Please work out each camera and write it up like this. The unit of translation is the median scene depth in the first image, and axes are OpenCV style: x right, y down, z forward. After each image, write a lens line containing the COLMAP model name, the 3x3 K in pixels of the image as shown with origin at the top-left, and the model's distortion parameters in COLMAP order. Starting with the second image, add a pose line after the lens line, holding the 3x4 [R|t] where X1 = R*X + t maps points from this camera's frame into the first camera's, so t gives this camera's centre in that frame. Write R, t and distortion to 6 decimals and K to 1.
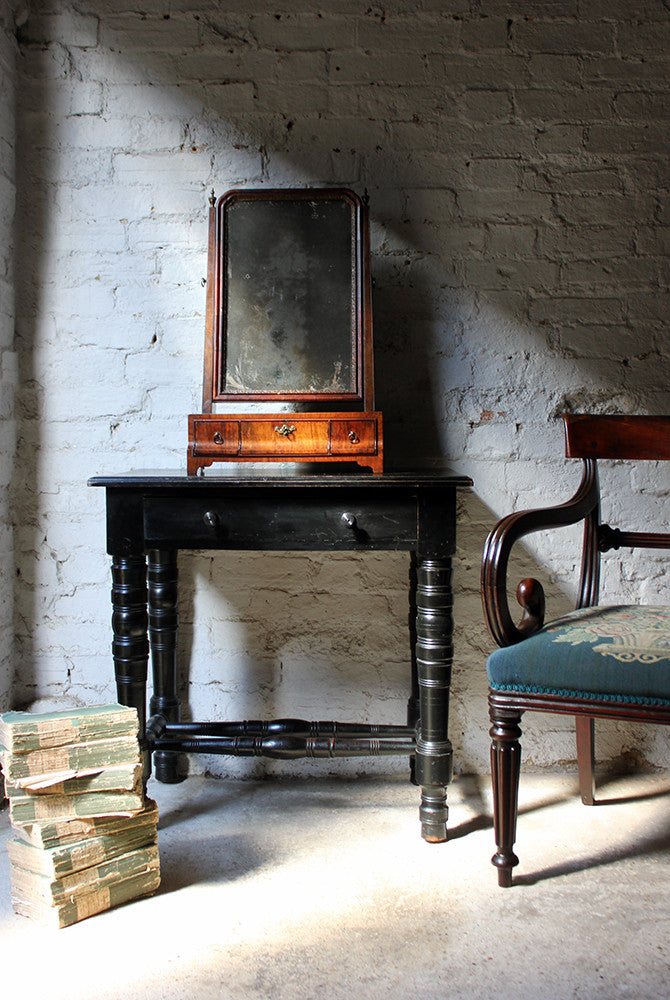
lens RADIAL K [[1147.0, 0, 346.4], [0, 1147.0, 486.4], [0, 0, 1]] dist [-0.019762, 0.000000]
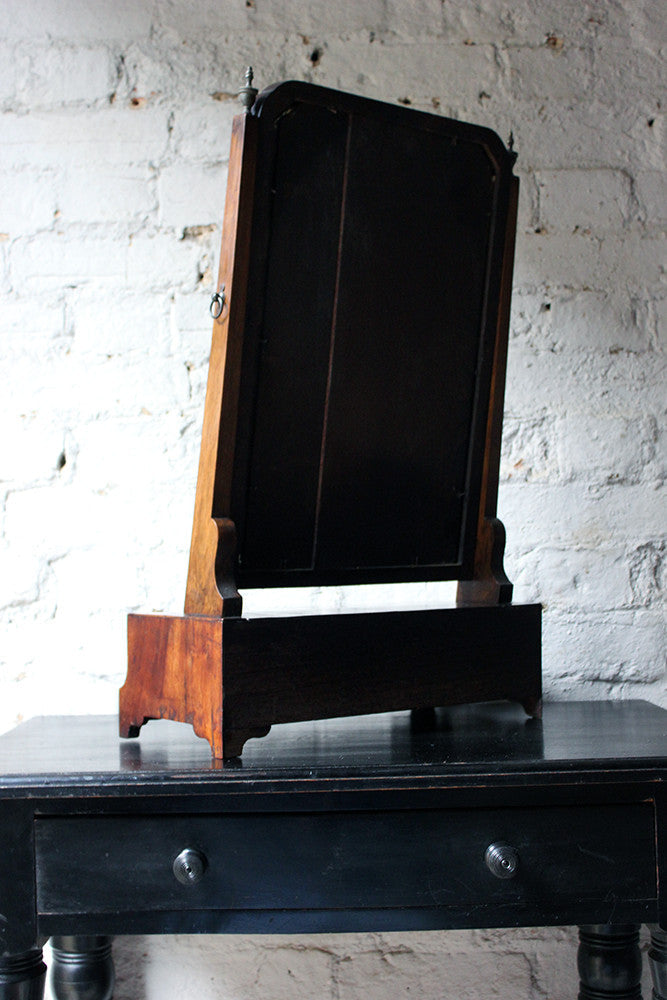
lens RADIAL K [[1323.4, 0, 347.1], [0, 1323.4, 519.8], [0, 0, 1]] dist [-0.011986, 0.000000]
pose [[0.999095, -0.021822, 0.036513, -0.062138], [0.024824, 0.996165, -0.083897, -0.049482], [-0.034542, 0.084727, 0.995805, 0.408936]]
